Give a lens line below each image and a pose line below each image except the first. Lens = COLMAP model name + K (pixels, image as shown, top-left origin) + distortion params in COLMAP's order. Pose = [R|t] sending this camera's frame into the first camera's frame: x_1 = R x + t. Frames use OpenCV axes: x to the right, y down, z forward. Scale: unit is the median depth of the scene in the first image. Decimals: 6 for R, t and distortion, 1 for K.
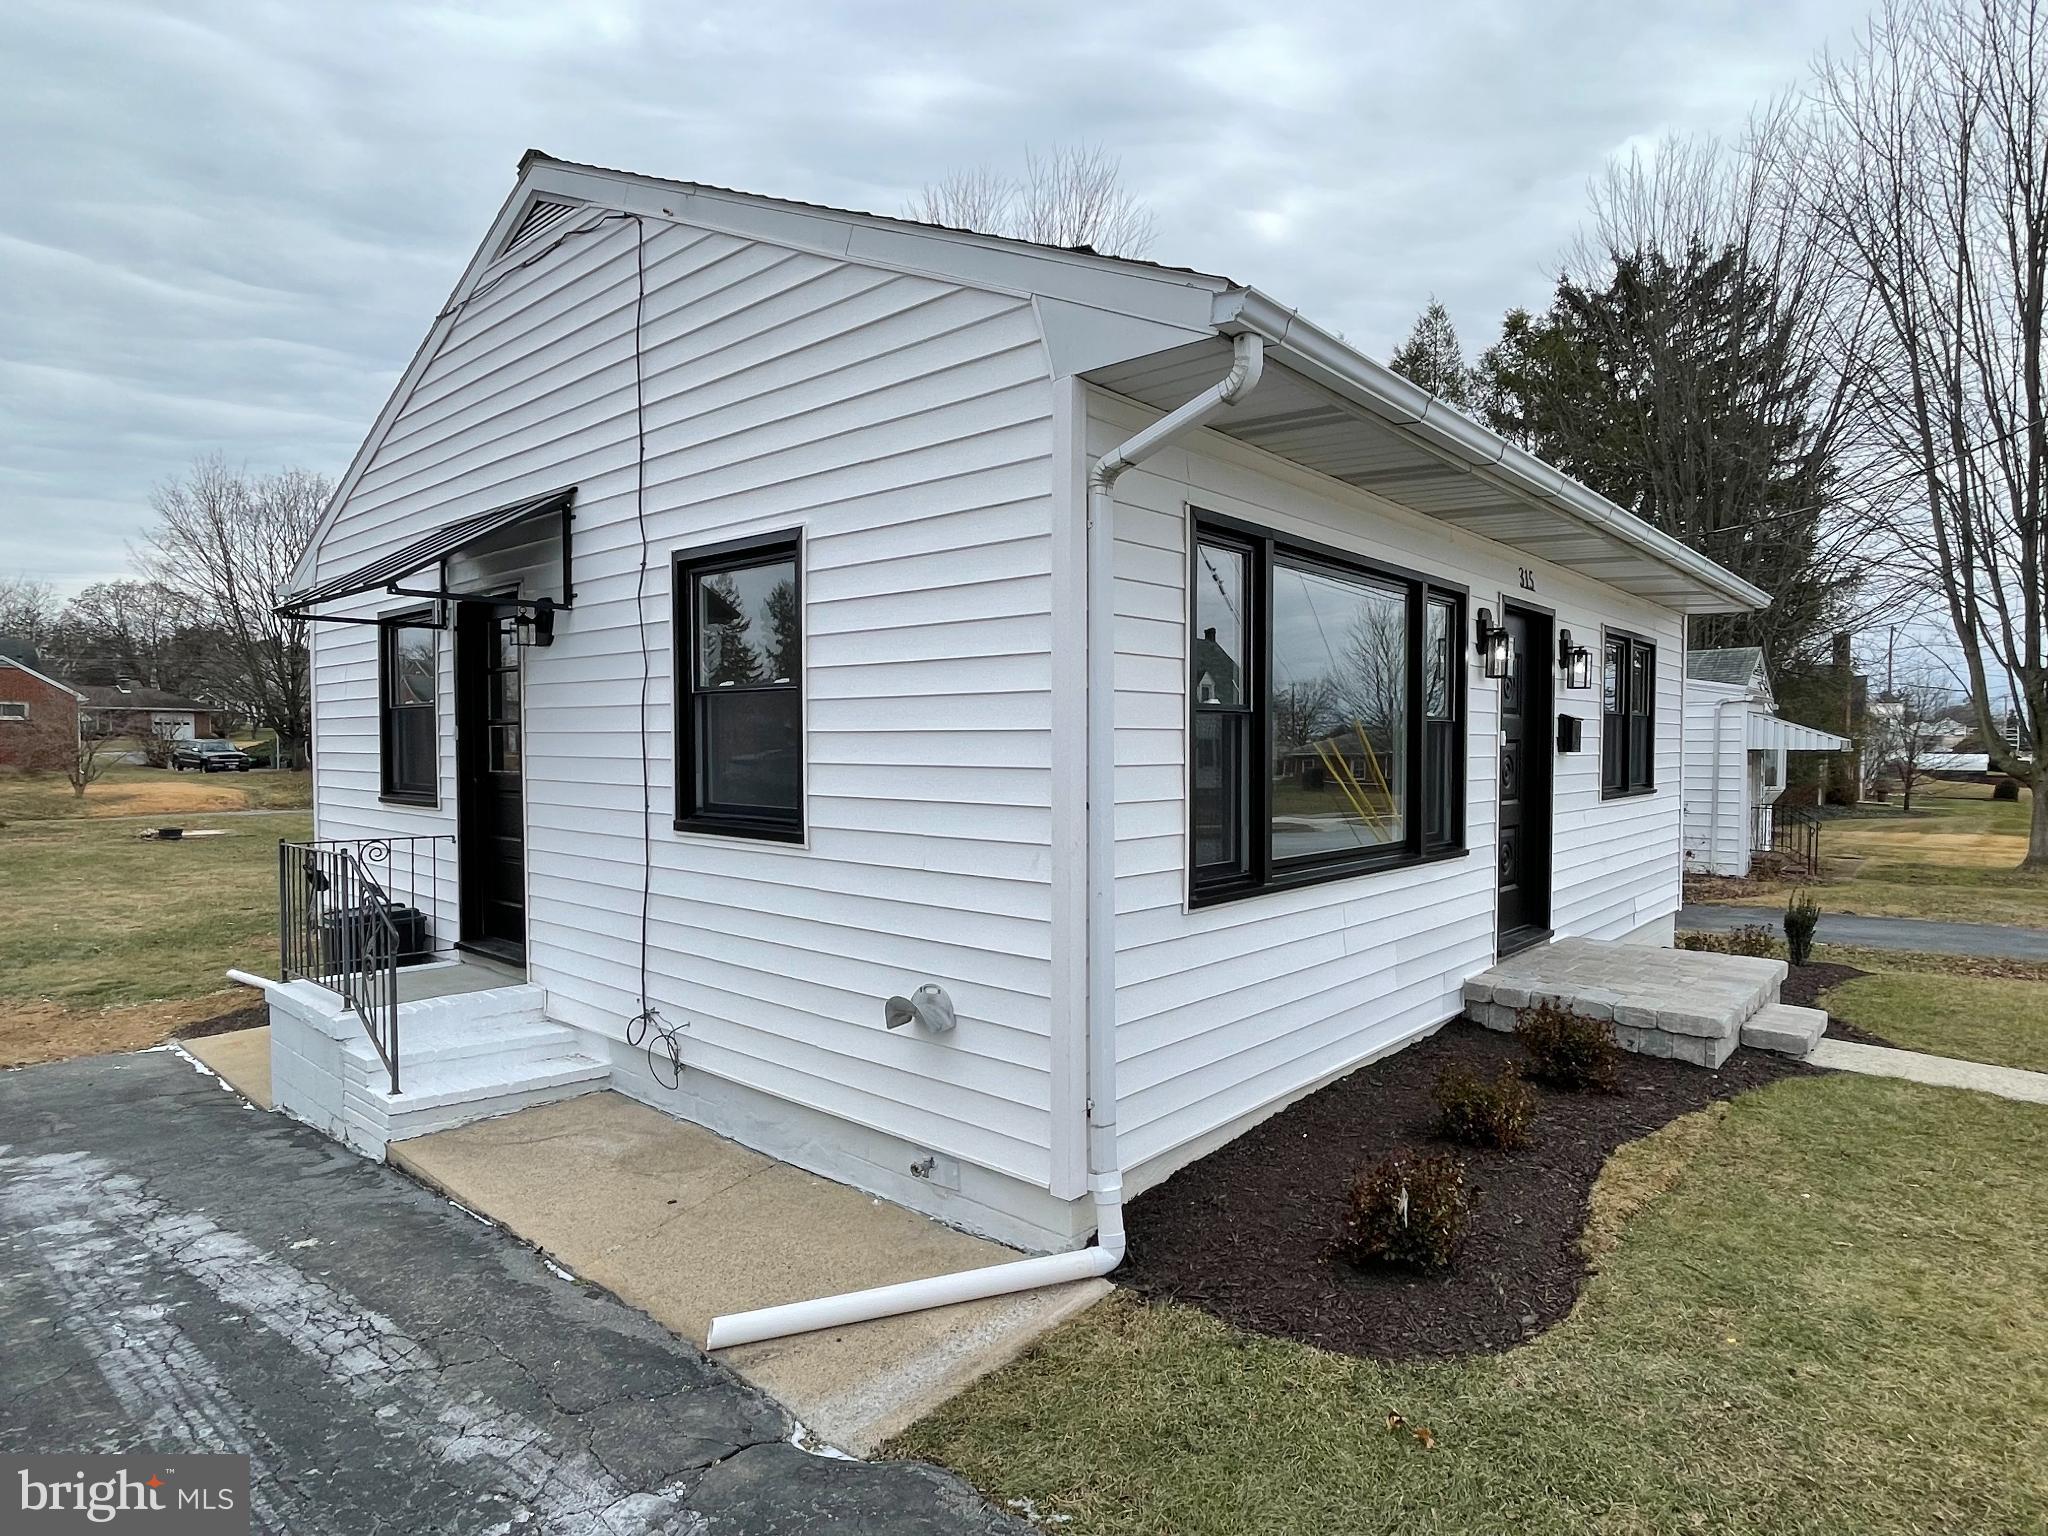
lens RADIAL K [[1120.4, 0, 1016.0], [0, 1120.4, 781.3], [0, 0, 1]] dist [-0.024294, 0.015233]
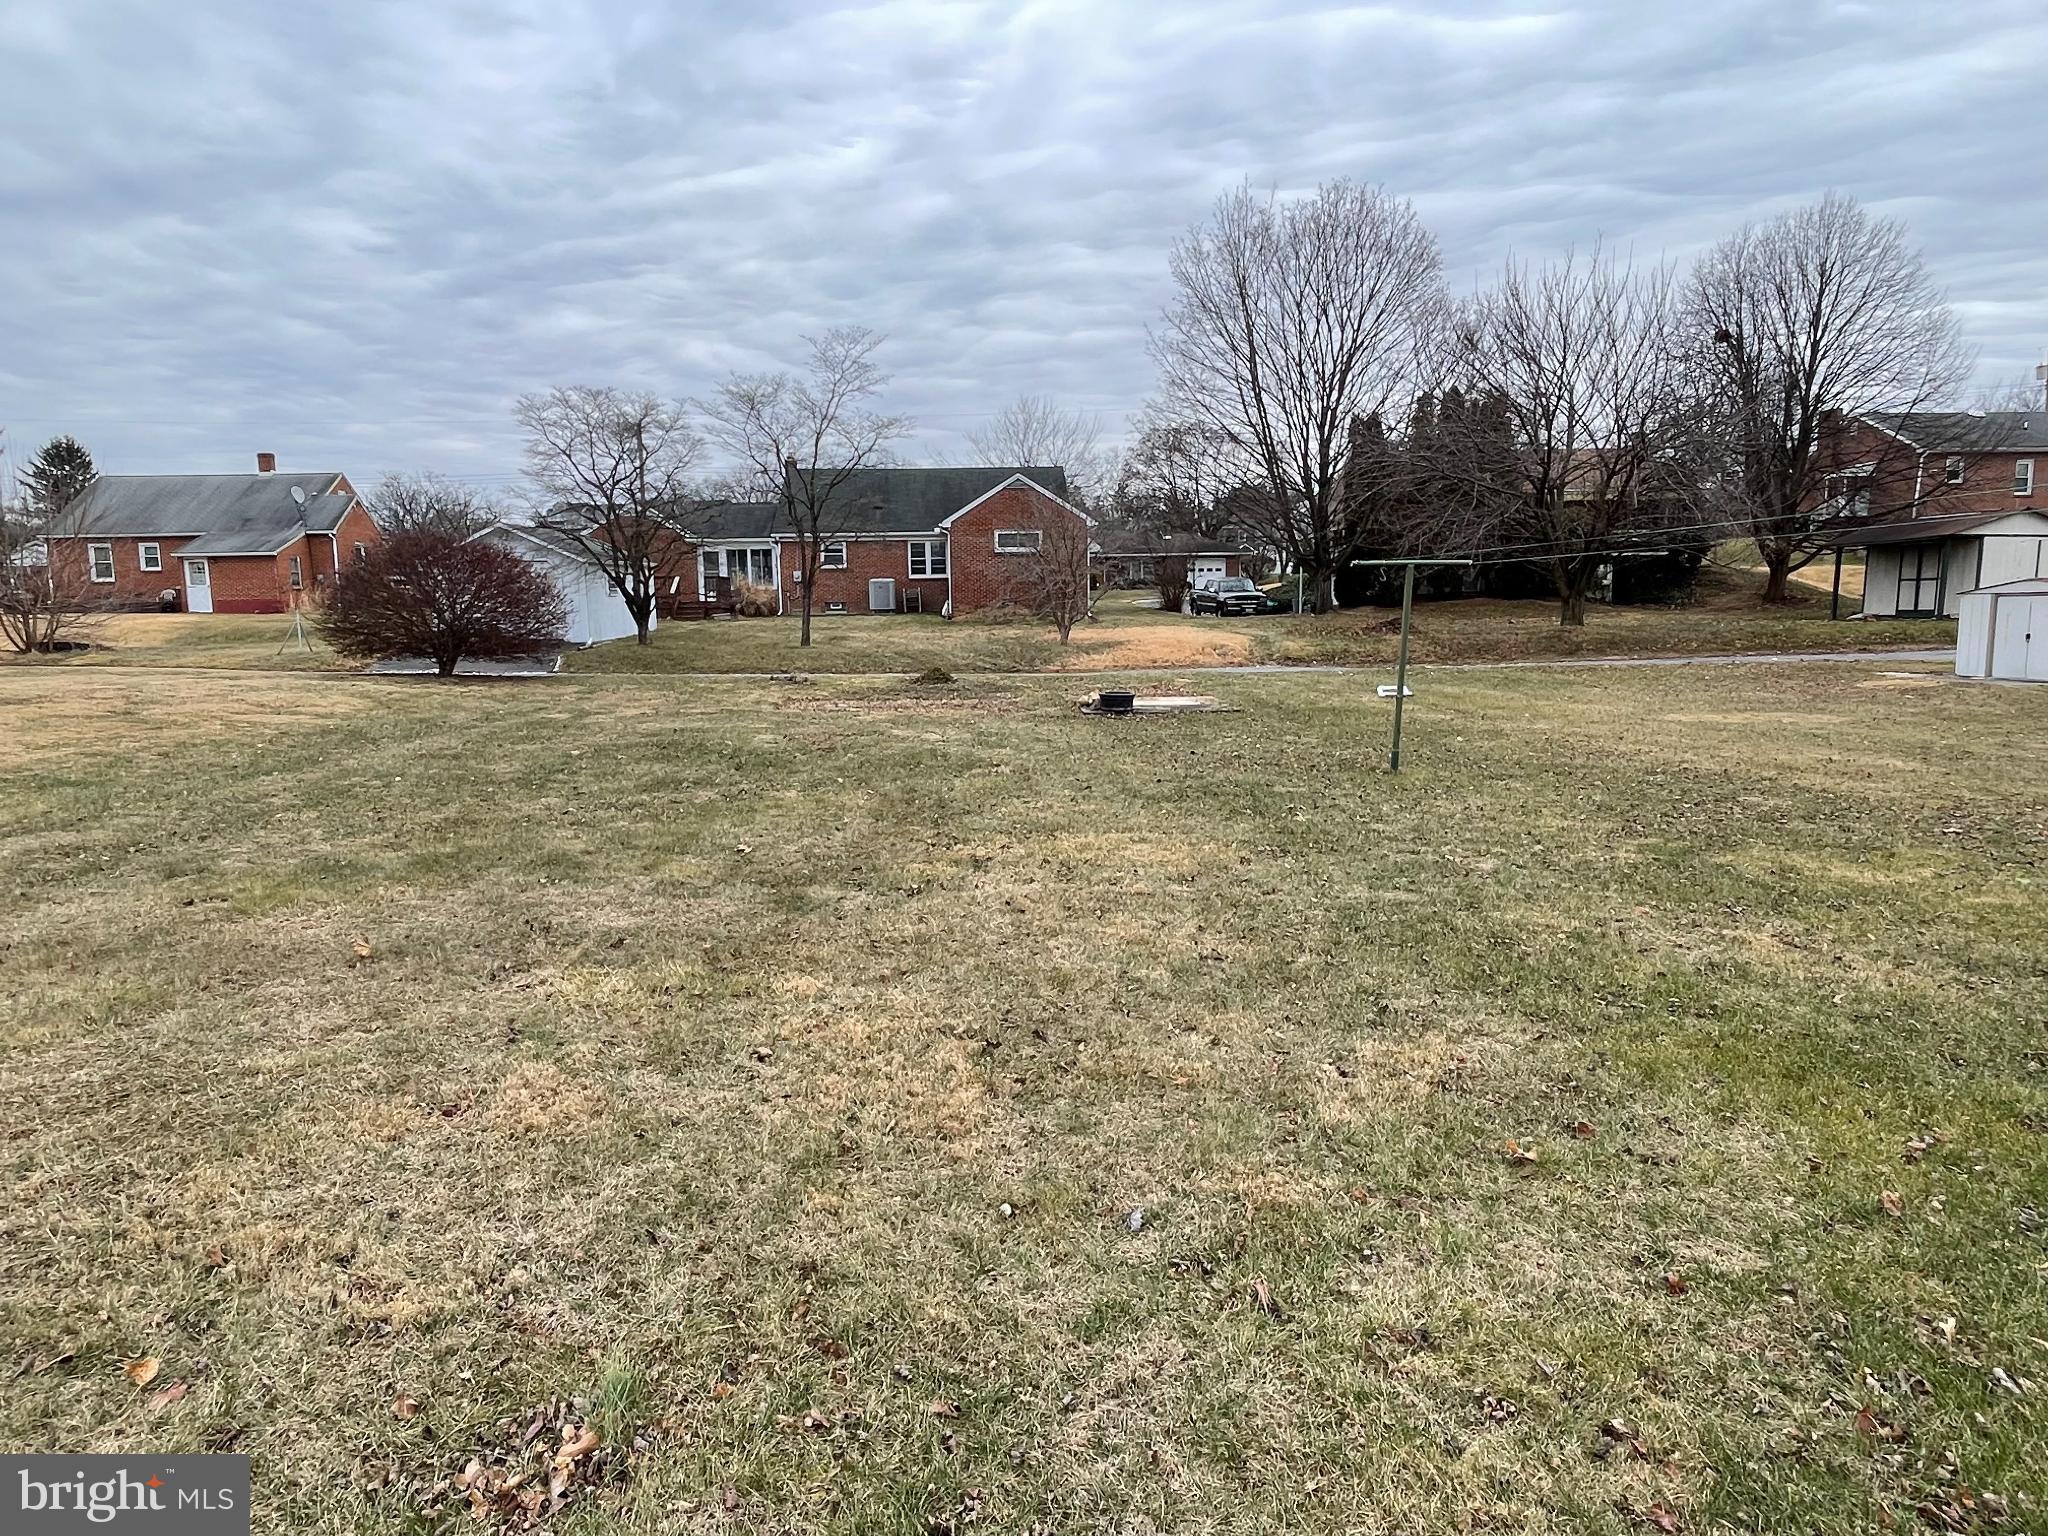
lens RADIAL K [[1248.7, 0, 1014.2], [0, 1248.7, 774.8], [0, 0, 1]] dist [0.006434, -0.014233]
pose [[0.684513, 0.086012, -0.723909, -2.193143], [-0.009444, 0.993978, 0.109171, 0.094938], [0.728940, -0.067893, 0.681203, 3.463276]]
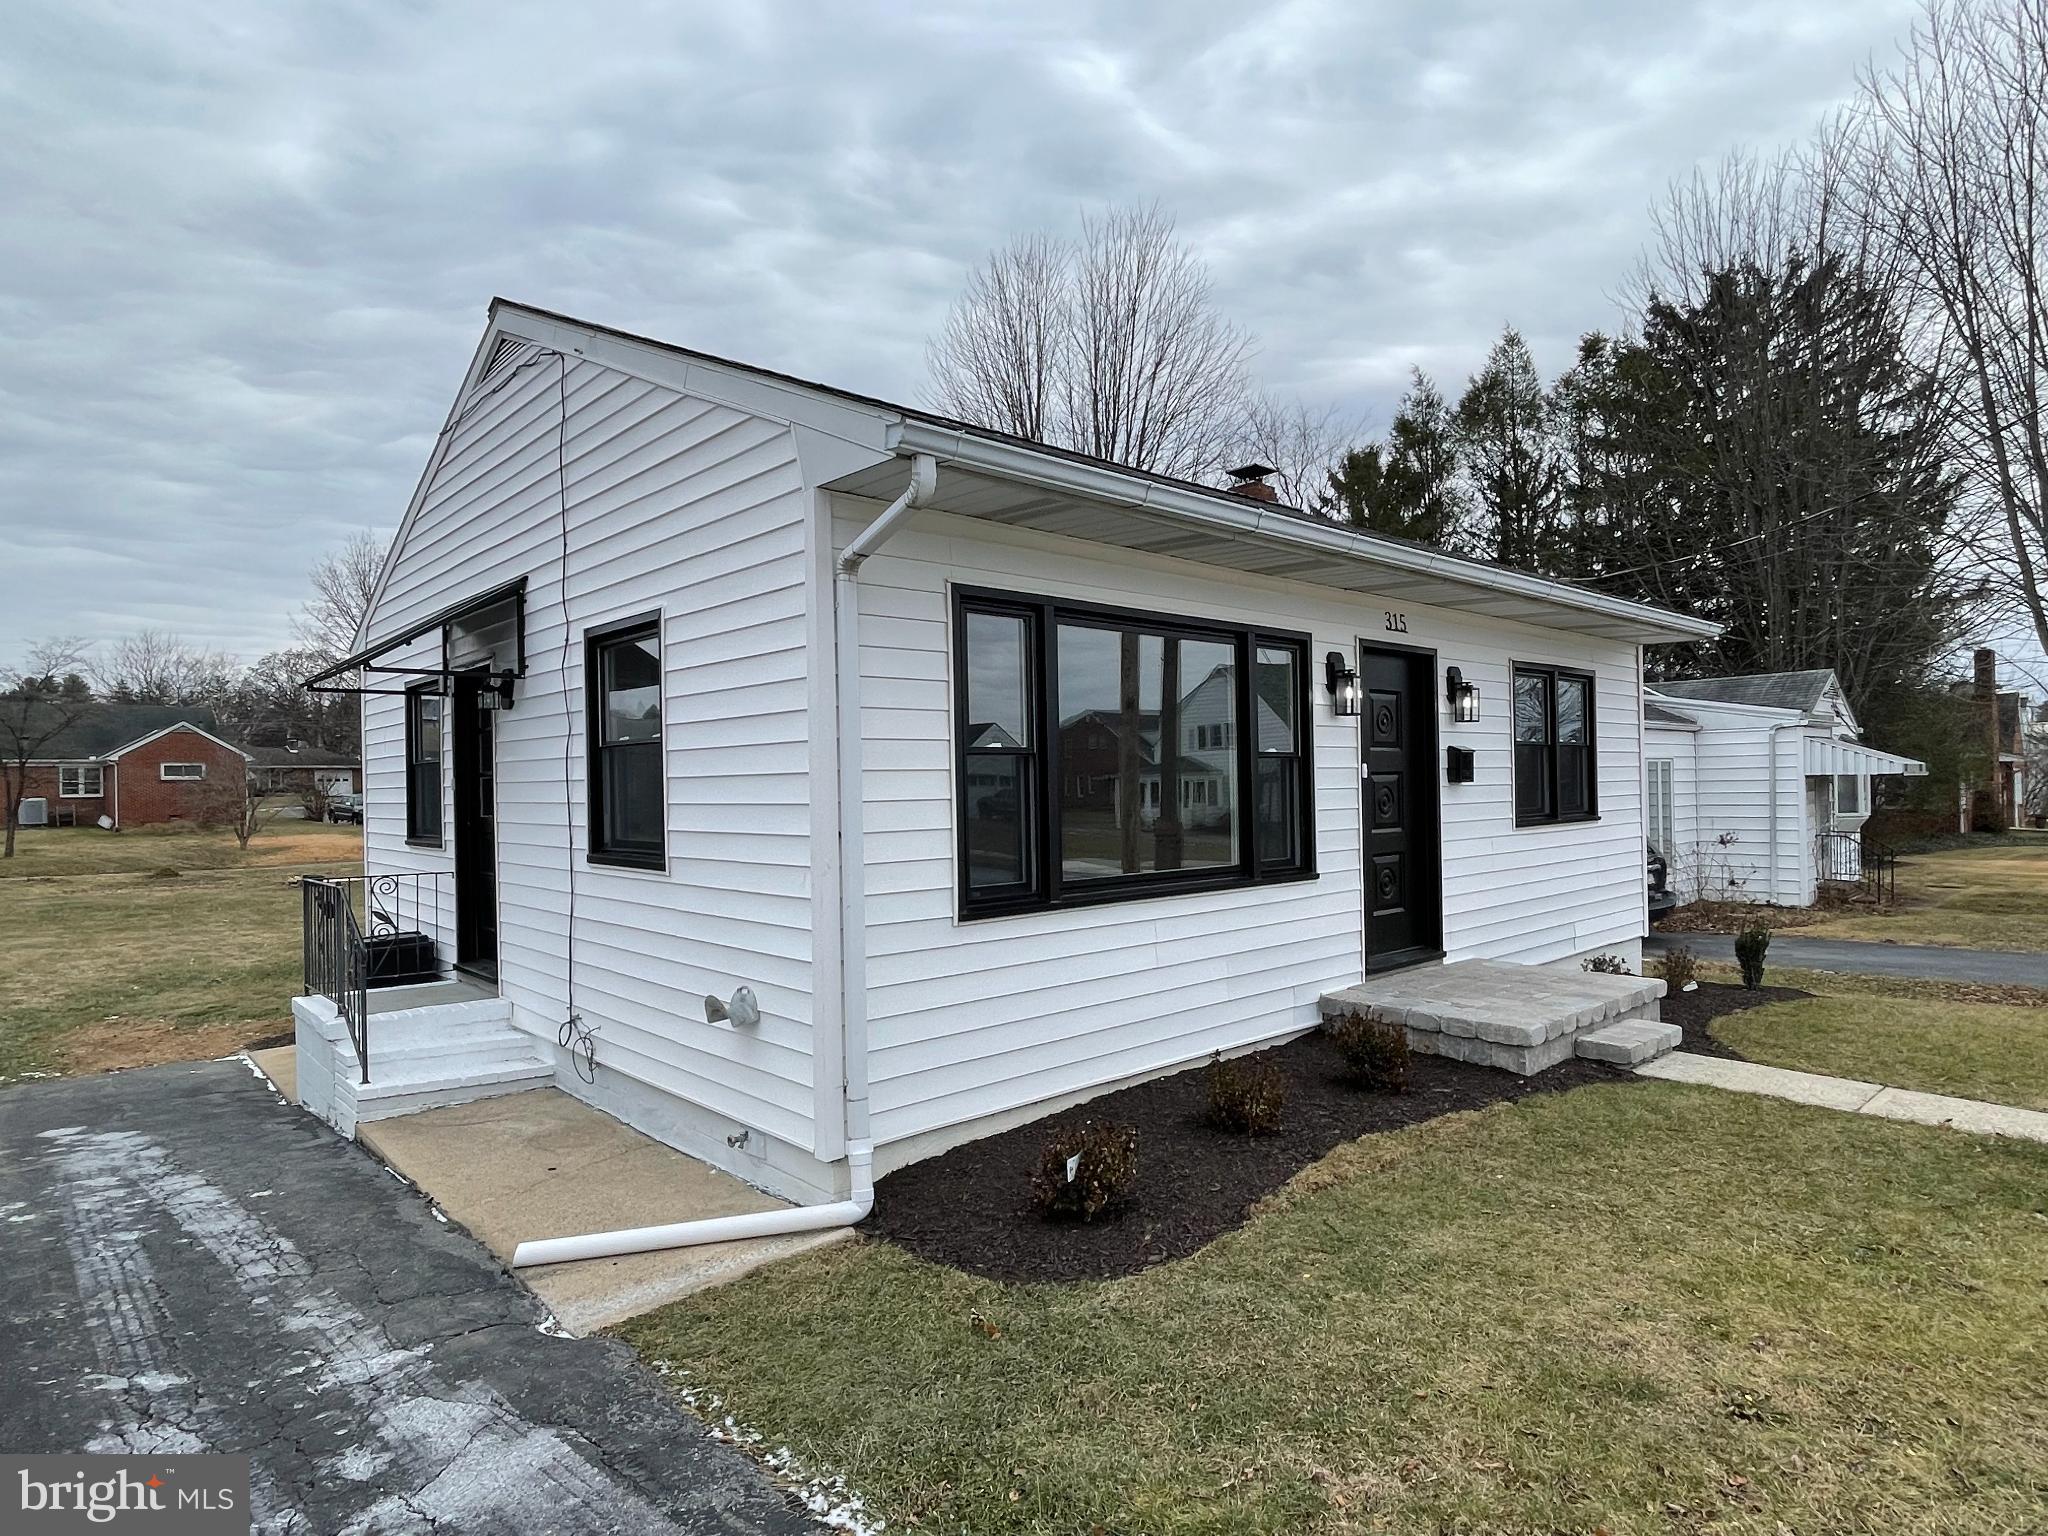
lens RADIAL K [[1120.4, 0, 1016.0], [0, 1120.4, 781.3], [0, 0, 1]] dist [-0.024294, 0.015233]
pose [[0.994385, -0.019540, -0.103999, 0.279016], [0.015709, 0.999172, -0.037526, 0.009171], [0.104647, 0.035682, 0.993869, -0.139861]]
